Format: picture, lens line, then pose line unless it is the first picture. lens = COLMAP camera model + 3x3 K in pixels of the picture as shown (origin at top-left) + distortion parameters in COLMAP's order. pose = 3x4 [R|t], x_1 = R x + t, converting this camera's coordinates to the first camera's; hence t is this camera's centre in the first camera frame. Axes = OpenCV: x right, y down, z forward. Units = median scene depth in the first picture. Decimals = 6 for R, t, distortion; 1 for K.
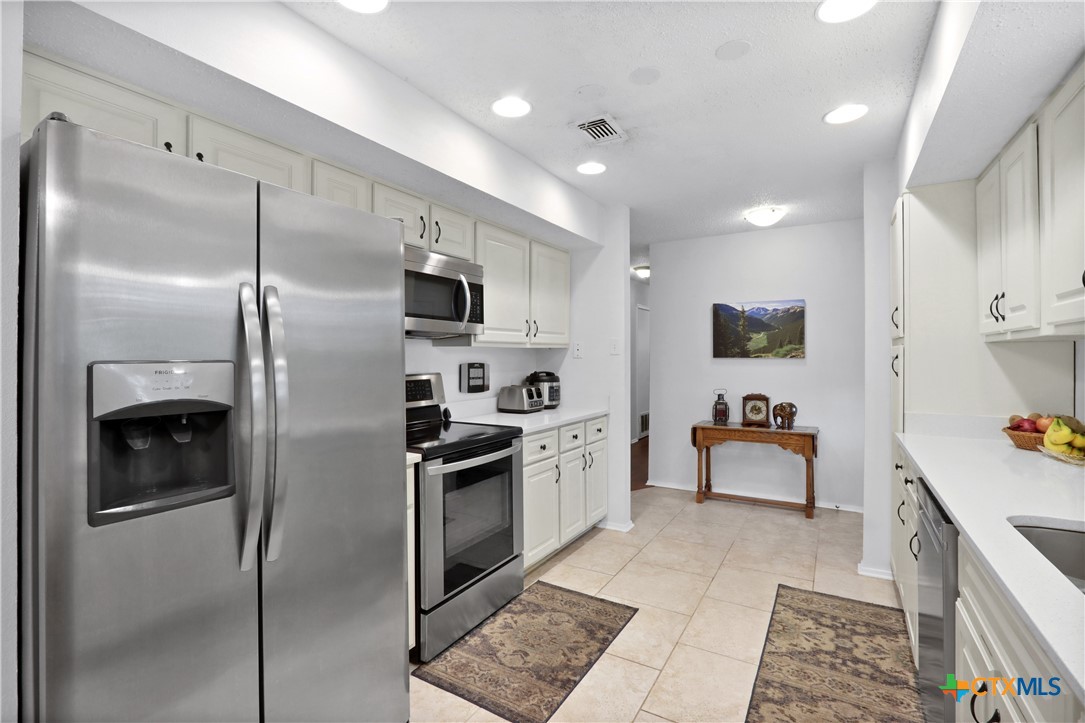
lens RADIAL K [[507.5, 0, 530.9], [0, 507.5, 353.2], [0, 0, 1]] dist [-0.017243, 0.000144]
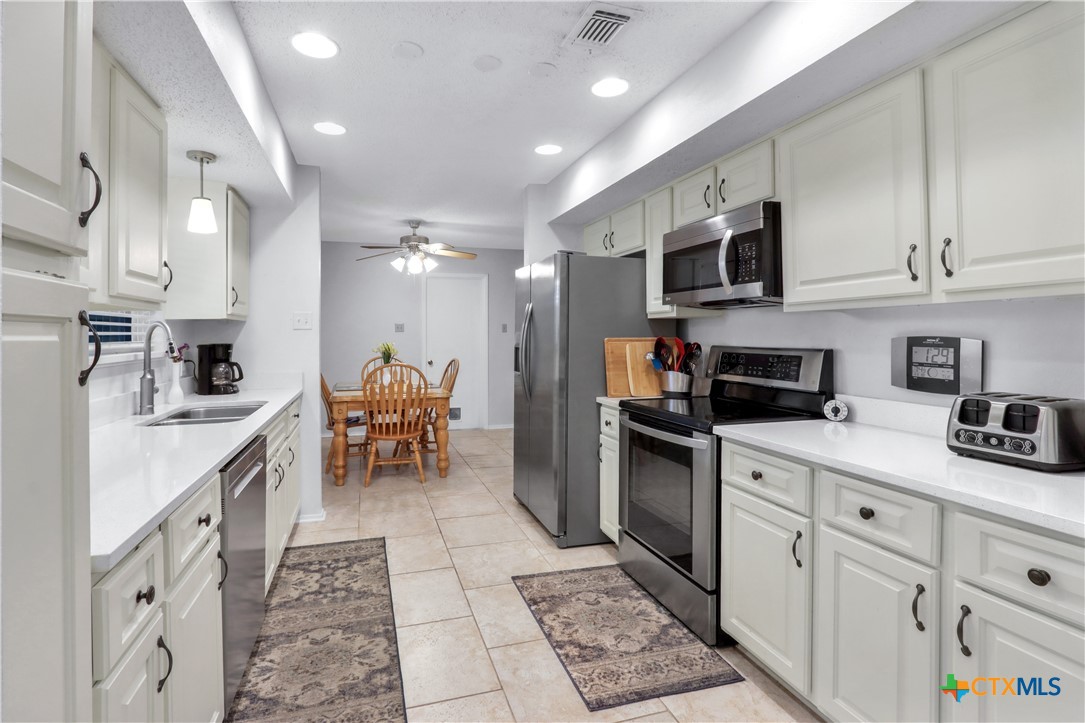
lens RADIAL K [[530.2, 0, 521.5], [0, 530.2, 326.6], [0, 0, 1]] dist [-0.019040, 0.000243]
pose [[-0.672213, -0.005961, -0.740333, 0.766007], [0.010549, 0.999789, -0.017628, 0.018007], [0.740282, -0.019660, -0.672009, 1.374589]]
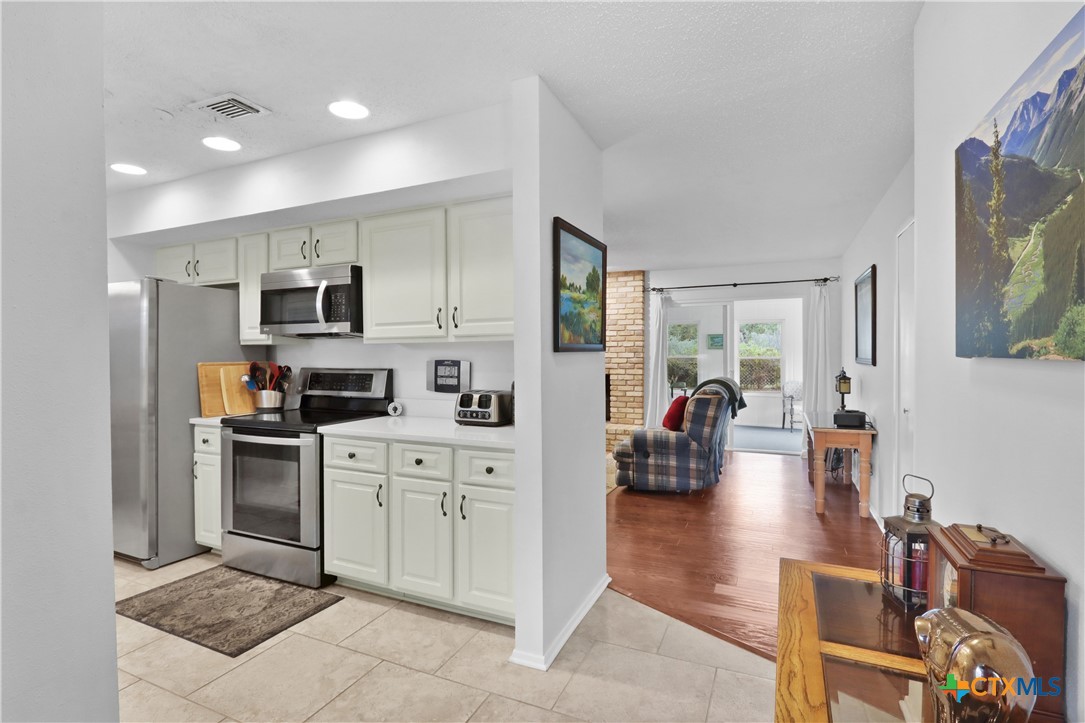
lens RADIAL K [[526.3, 0, 536.9], [0, 526.3, 359.5], [0, 0, 1]] dist [-0.000142, -0.000152]
pose [[0.109001, 0.015009, -0.993928, 1.104092], [0.012308, 0.999789, 0.016447, 0.005875], [0.993965, -0.014026, 0.108793, 1.382751]]
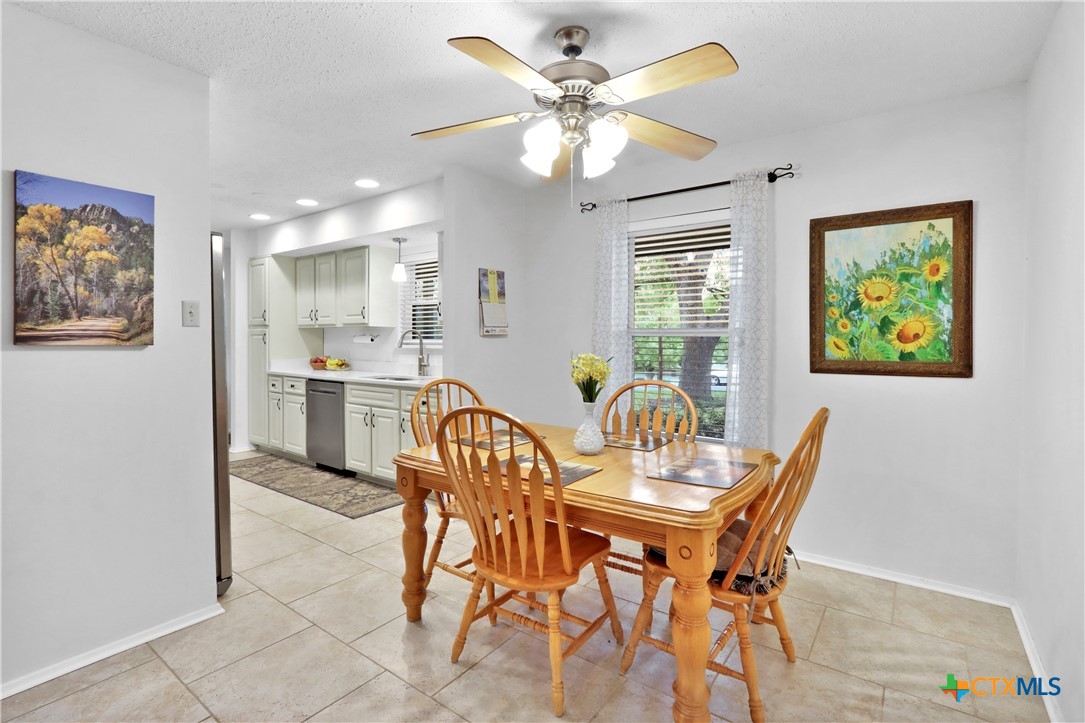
lens RADIAL K [[507.5, 0, 530.9], [0, 507.5, 353.2], [0, 0, 1]] dist [-0.017243, 0.000144]
pose [[0.108594, -0.029716, 0.993642, -1.188520], [-0.008291, 0.999491, 0.030797, 0.011681], [-0.994052, -0.011582, 0.108292, -0.308068]]
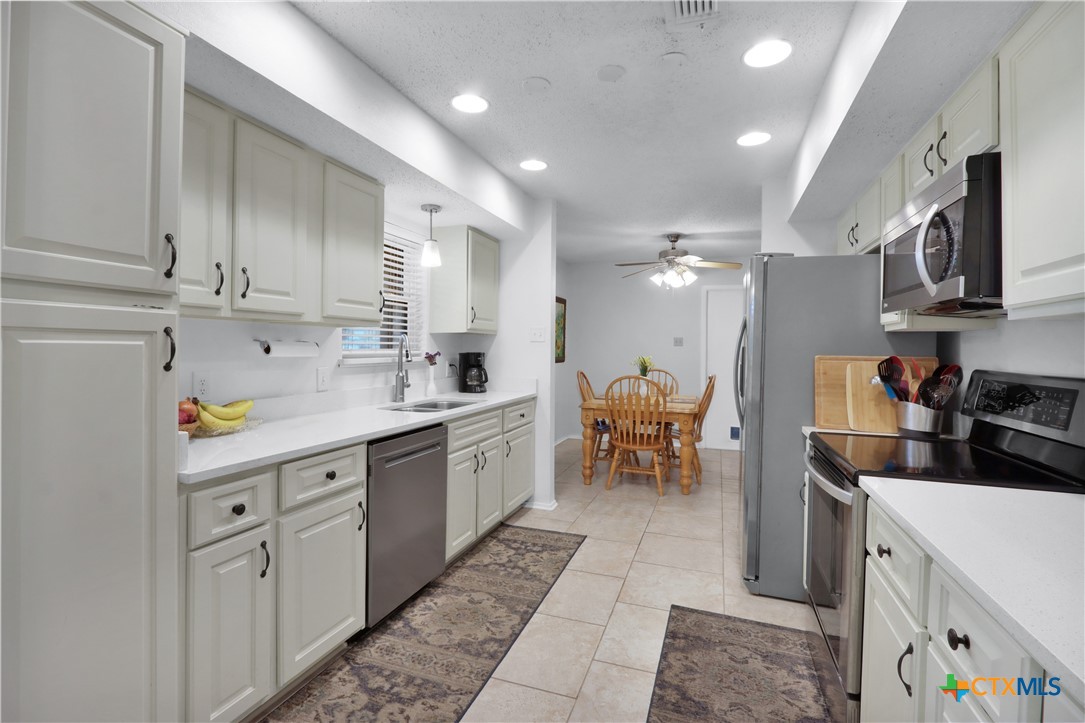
lens RADIAL K [[516.3, 0, 525.8], [0, 516.3, 346.0], [0, 0, 1]] dist [-0.016824, -0.000199]
pose [[-0.983220, -0.011947, -0.182032, 0.454179], [-0.010587, 0.999908, -0.008442, 0.021016], [0.182116, -0.006374, -0.983256, 1.545793]]
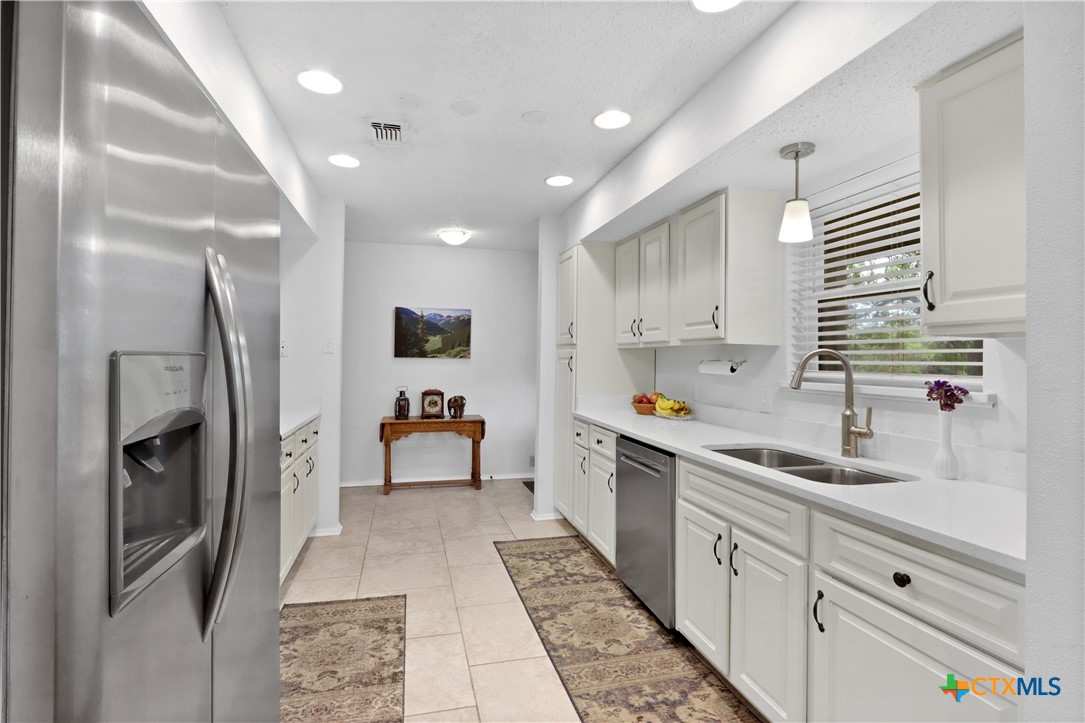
lens RADIAL K [[504.5, 0, 539.4], [0, 504.5, 347.4], [0, 0, 1]] dist [-0.016108, -0.000121]
pose [[0.696997, 0.023959, 0.716674, -0.348320], [-0.015489, 0.999711, -0.018357, 0.005558], [-0.716907, 0.001694, 0.697167, 0.068094]]
